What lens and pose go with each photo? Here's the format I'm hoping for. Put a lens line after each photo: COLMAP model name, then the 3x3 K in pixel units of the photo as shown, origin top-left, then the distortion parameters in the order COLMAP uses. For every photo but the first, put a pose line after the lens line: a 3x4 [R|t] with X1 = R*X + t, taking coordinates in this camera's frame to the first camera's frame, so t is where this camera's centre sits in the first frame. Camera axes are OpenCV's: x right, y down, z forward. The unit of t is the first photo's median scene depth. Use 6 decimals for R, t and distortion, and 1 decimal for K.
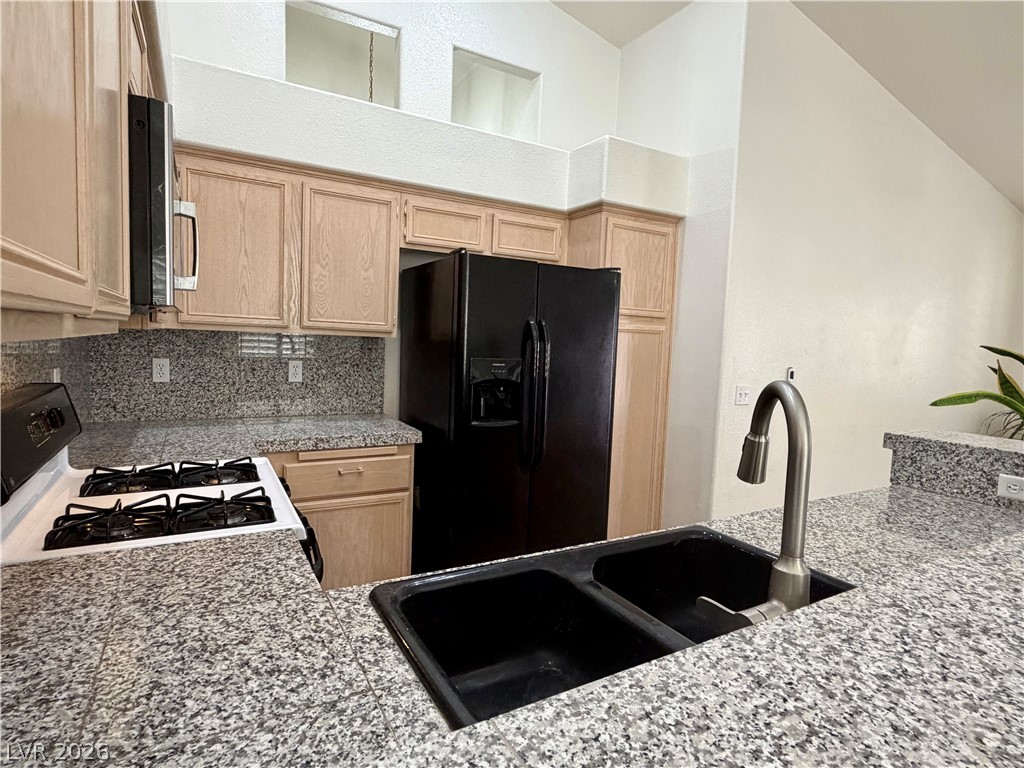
lens RADIAL K [[551.9, 0, 509.3], [0, 551.9, 385.3], [0, 0, 1]] dist [-0.000493, 0.000793]
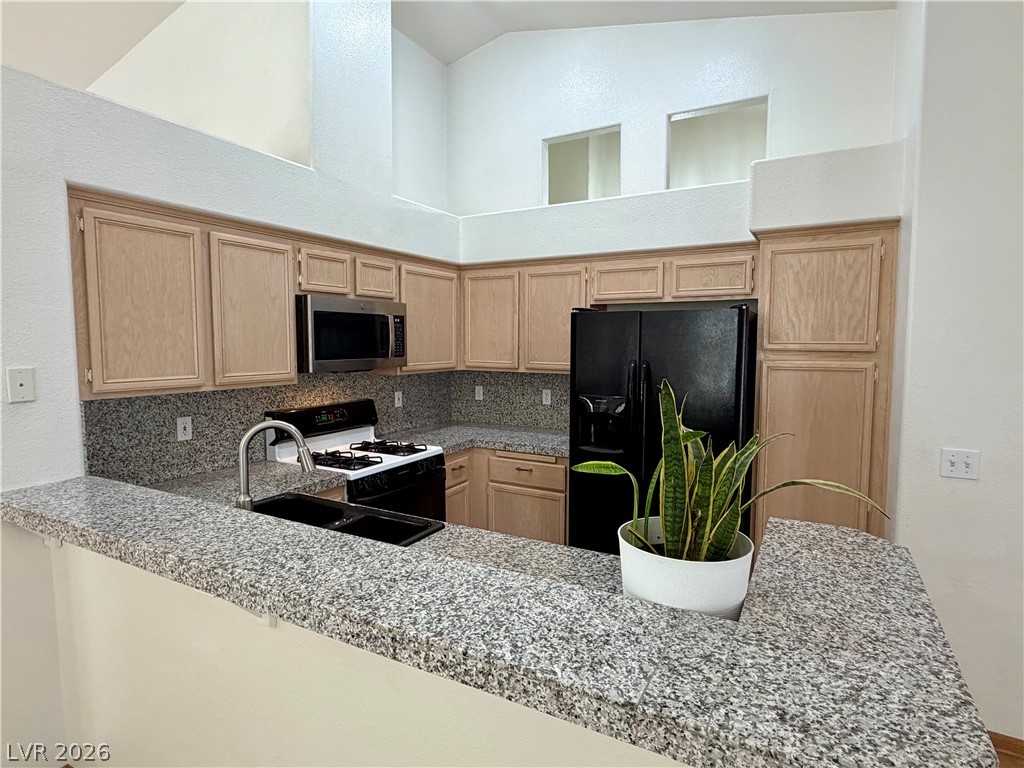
lens RADIAL K [[551.9, 0, 510.1], [0, 551.9, 382.6], [0, 0, 1]] dist [-0.000493, 0.000793]
pose [[0.516775, 0.027632, -0.855675, 0.758736], [-0.055217, 0.998474, -0.001104, -0.054224], [0.854339, 0.047818, 0.517512, 0.178797]]
